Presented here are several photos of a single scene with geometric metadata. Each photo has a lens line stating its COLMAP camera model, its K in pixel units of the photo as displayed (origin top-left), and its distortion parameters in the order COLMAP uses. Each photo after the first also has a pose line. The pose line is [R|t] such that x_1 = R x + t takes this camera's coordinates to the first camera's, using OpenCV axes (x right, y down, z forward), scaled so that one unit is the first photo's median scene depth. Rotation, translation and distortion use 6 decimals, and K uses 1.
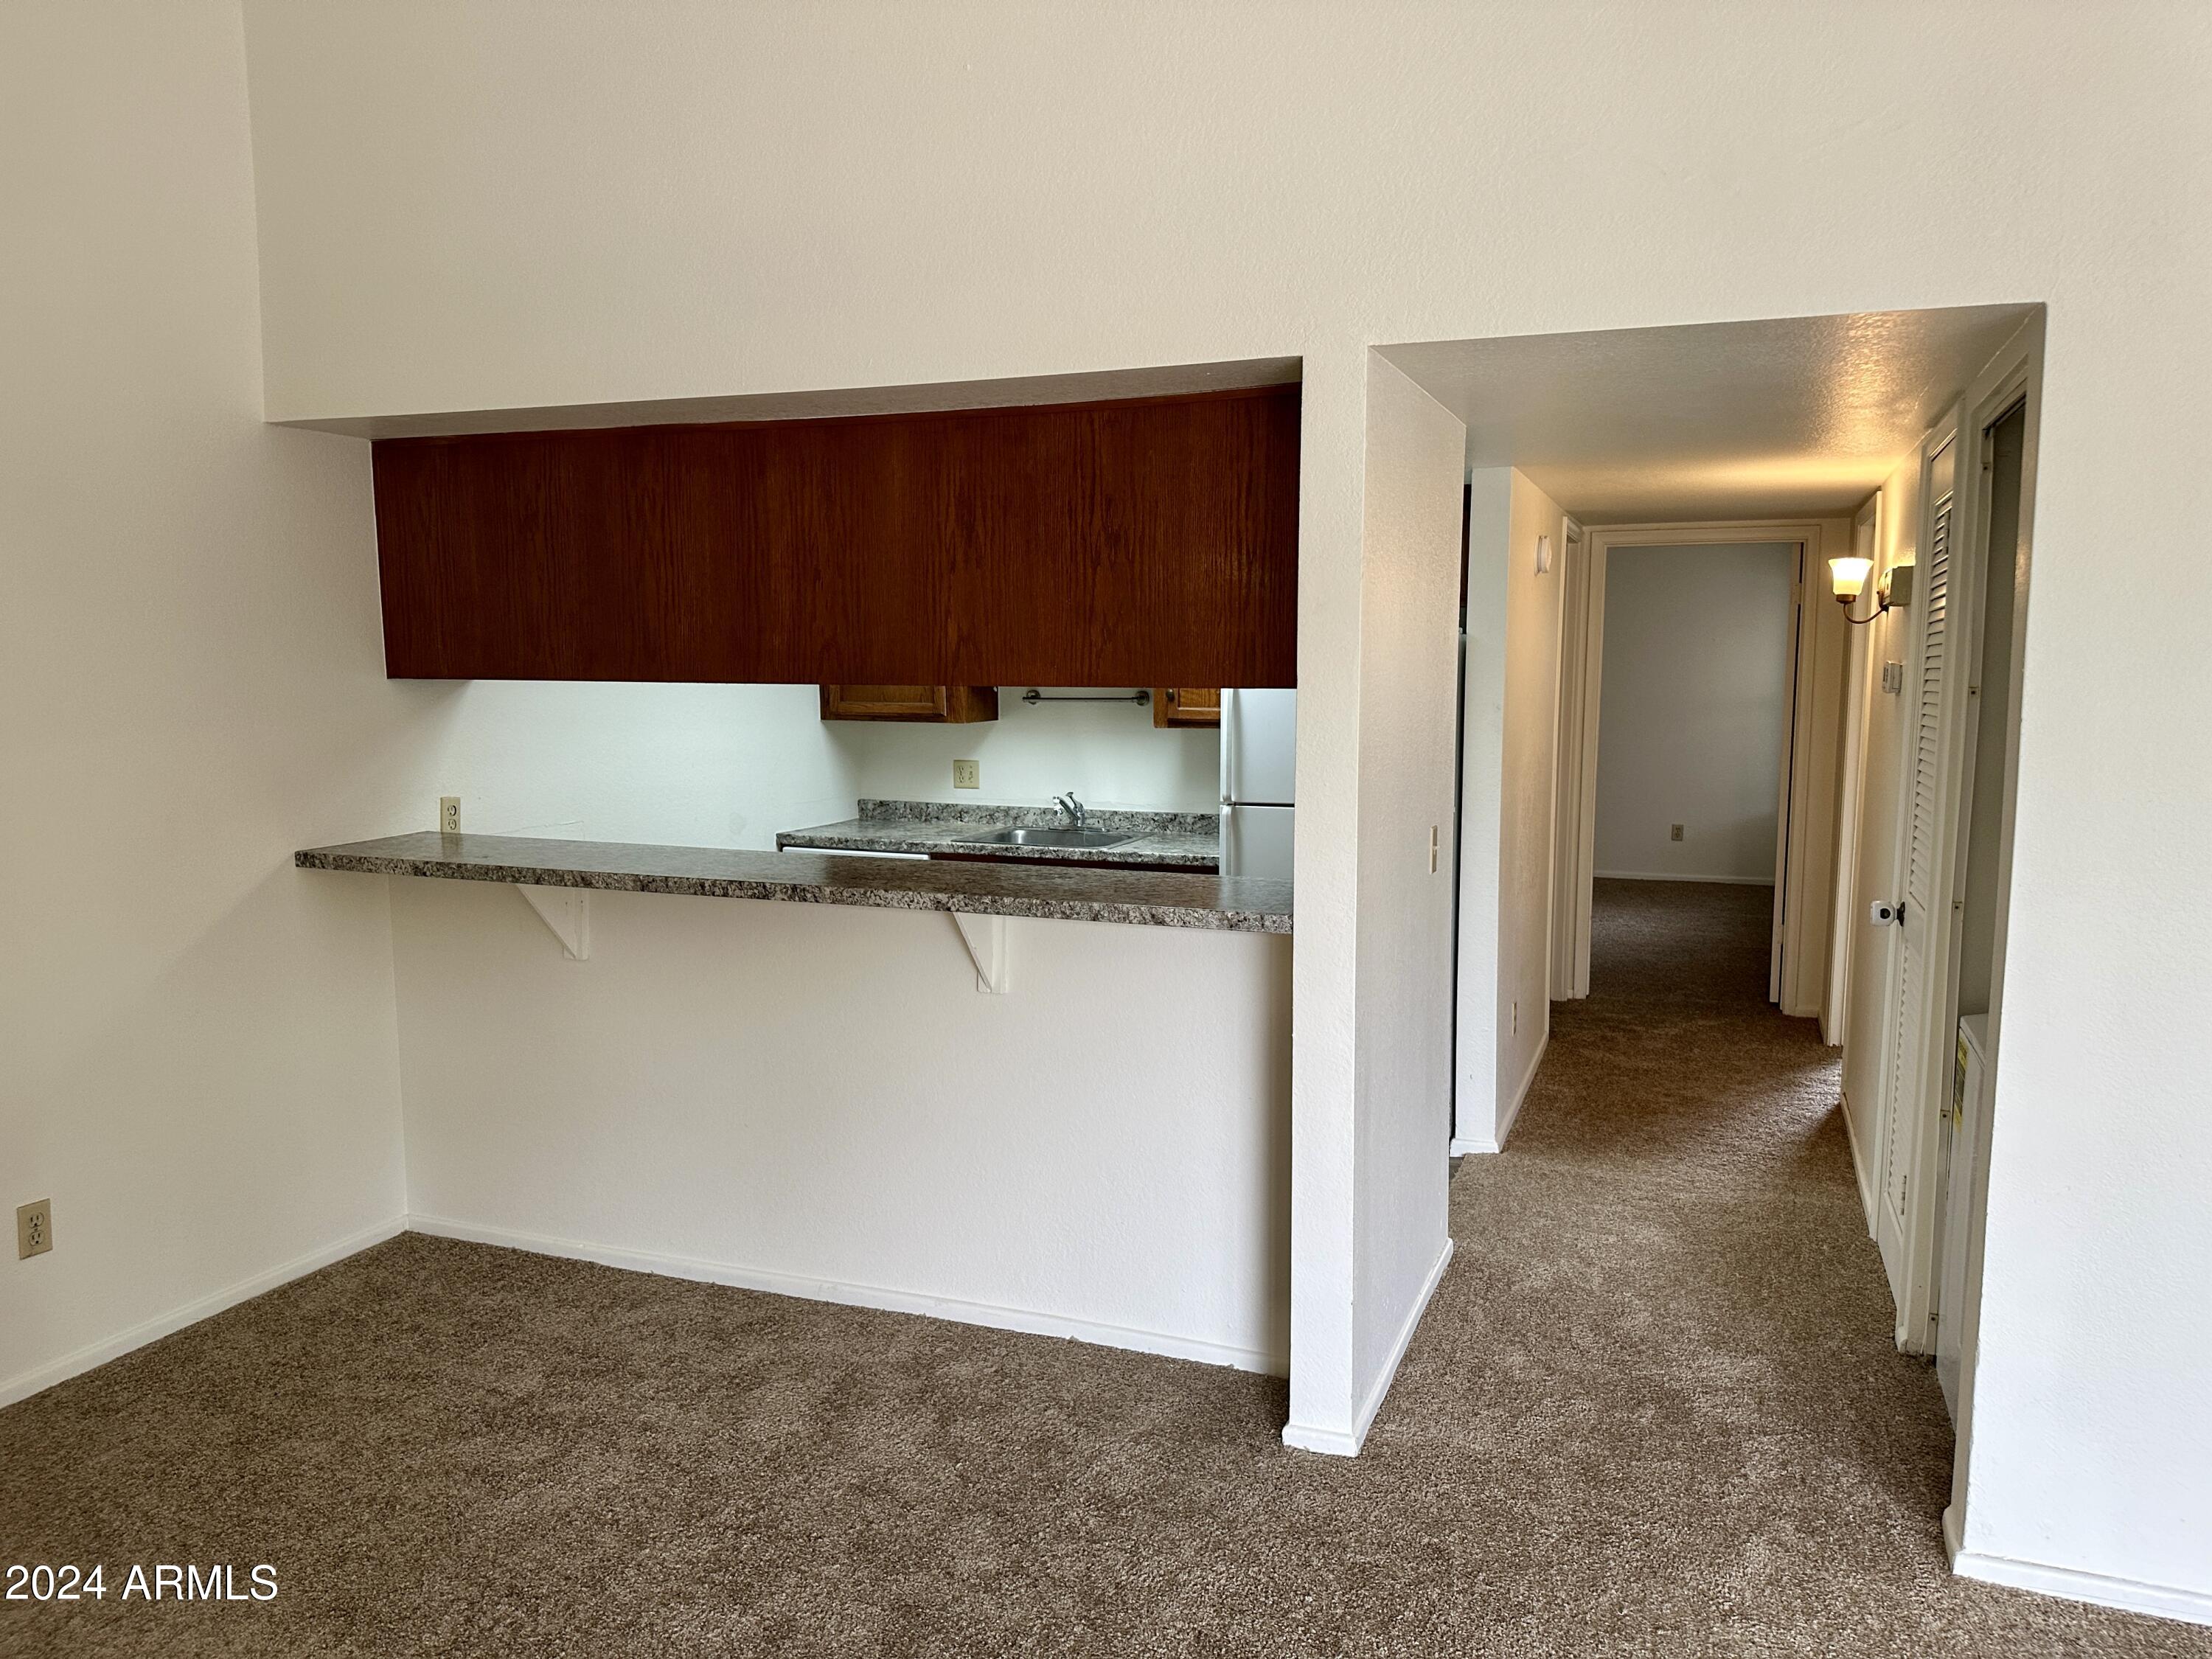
lens RADIAL K [[1543.4, 0, 1108.4], [0, 1543.4, 848.1], [0, 0, 1]] dist [-0.006656, -0.012983]
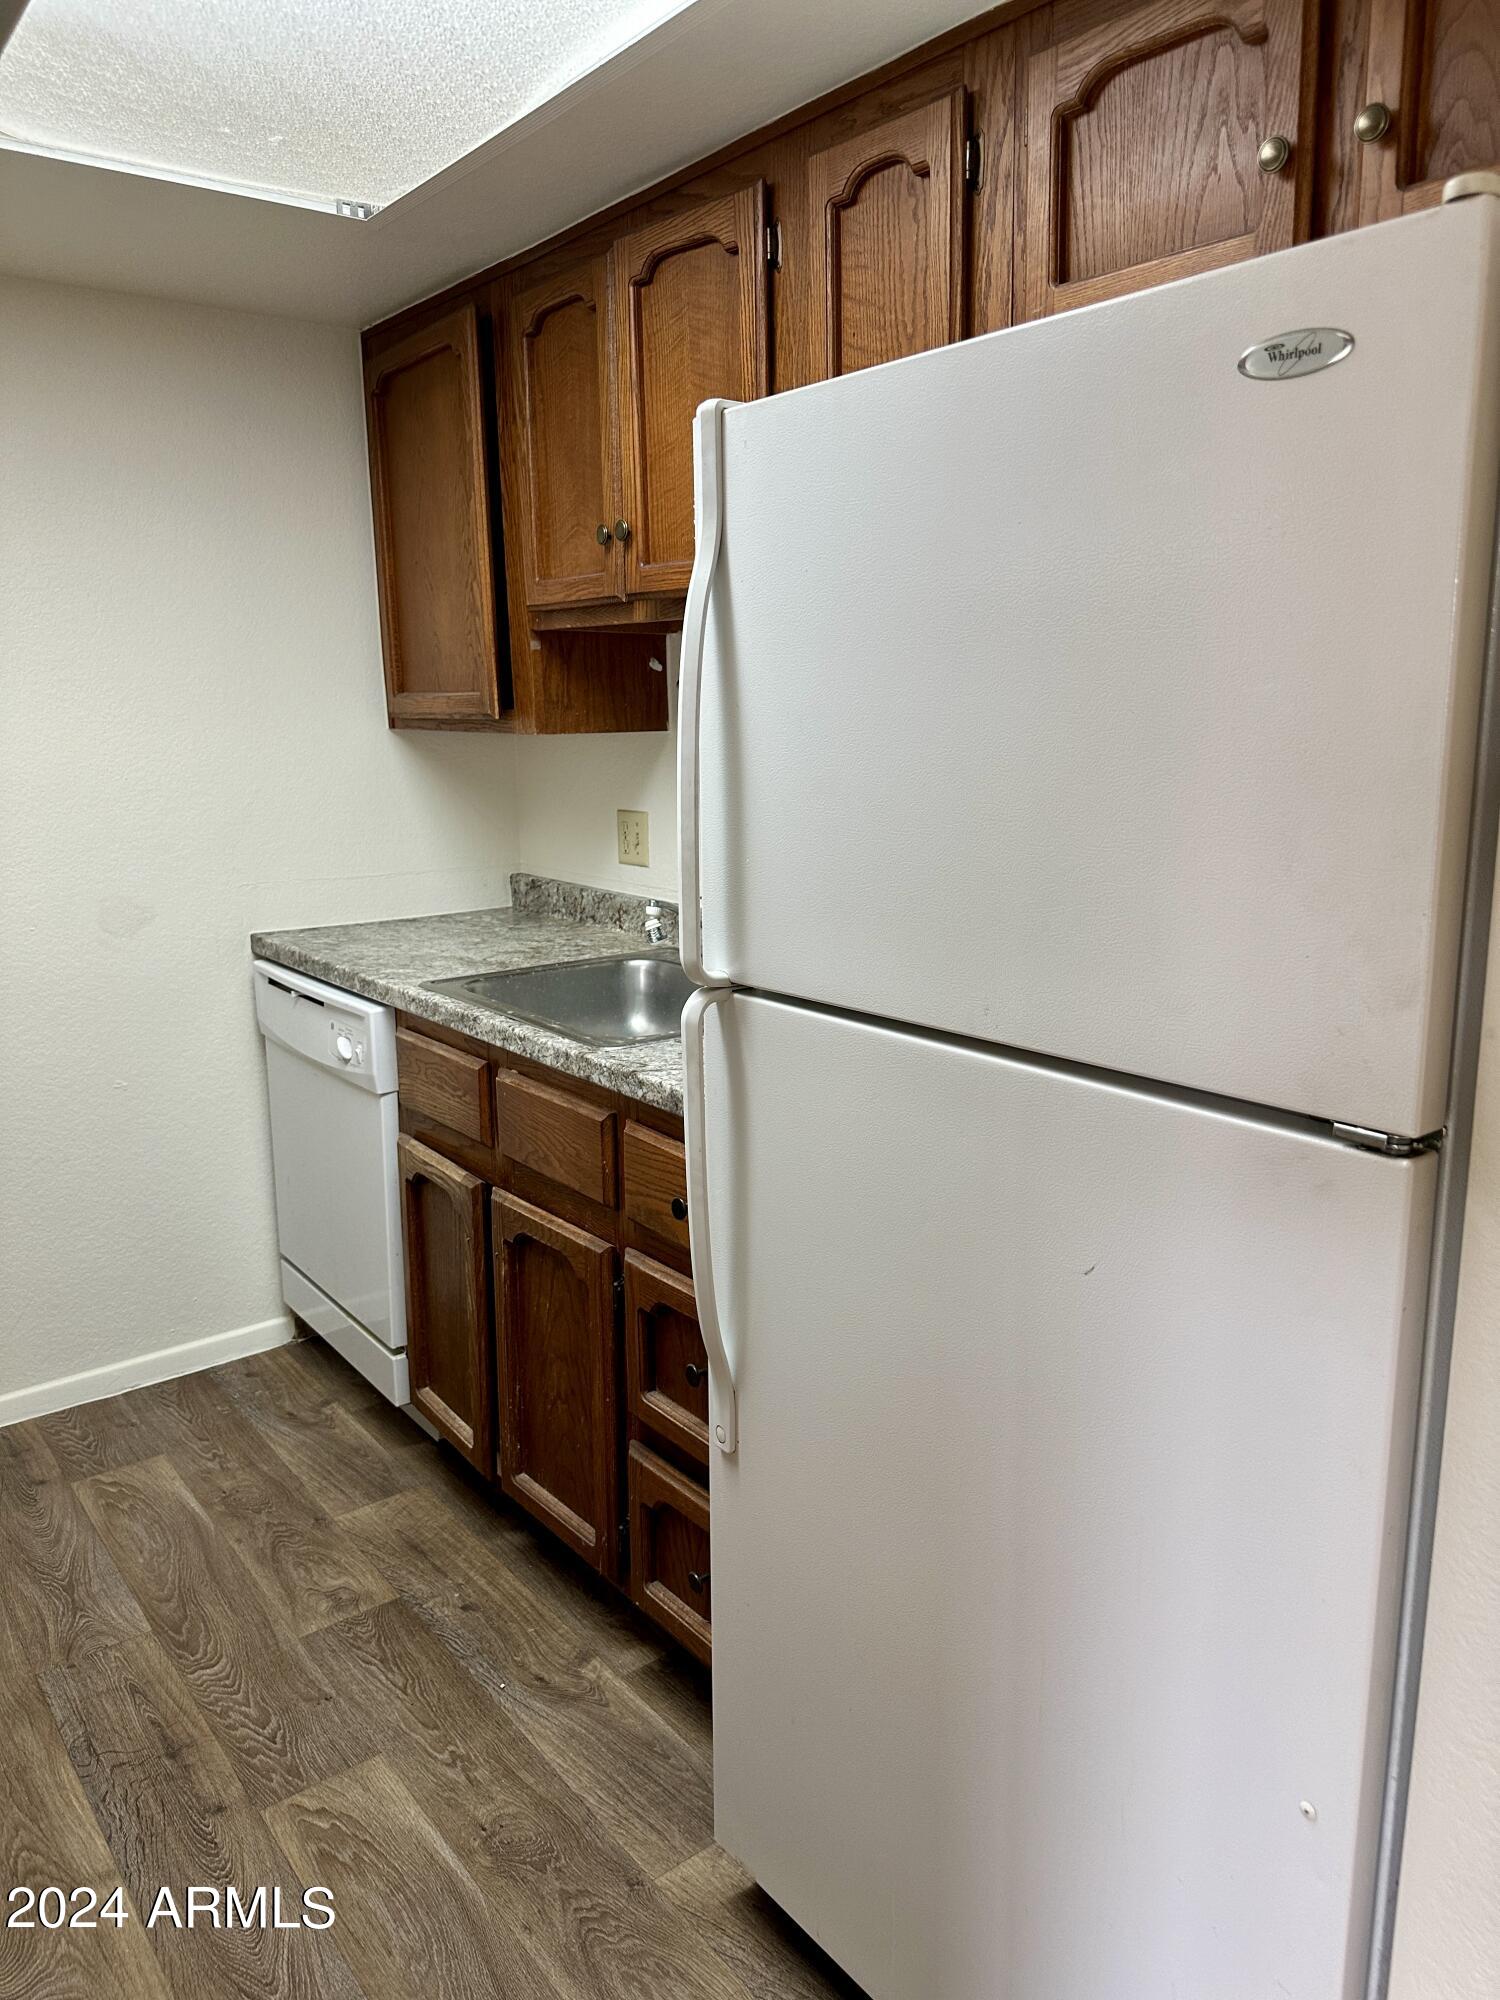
lens RADIAL K [[1395.5, 0, 749.2], [0, 1395.5, 997.3], [0, 0, 1]] dist [-0.006656, -0.012983]
pose [[0.869961, 0.091737, -0.484513, 0.168770], [-0.049975, 0.993886, 0.098449, -0.041360], [0.490582, -0.061434, 0.869227, 0.592454]]
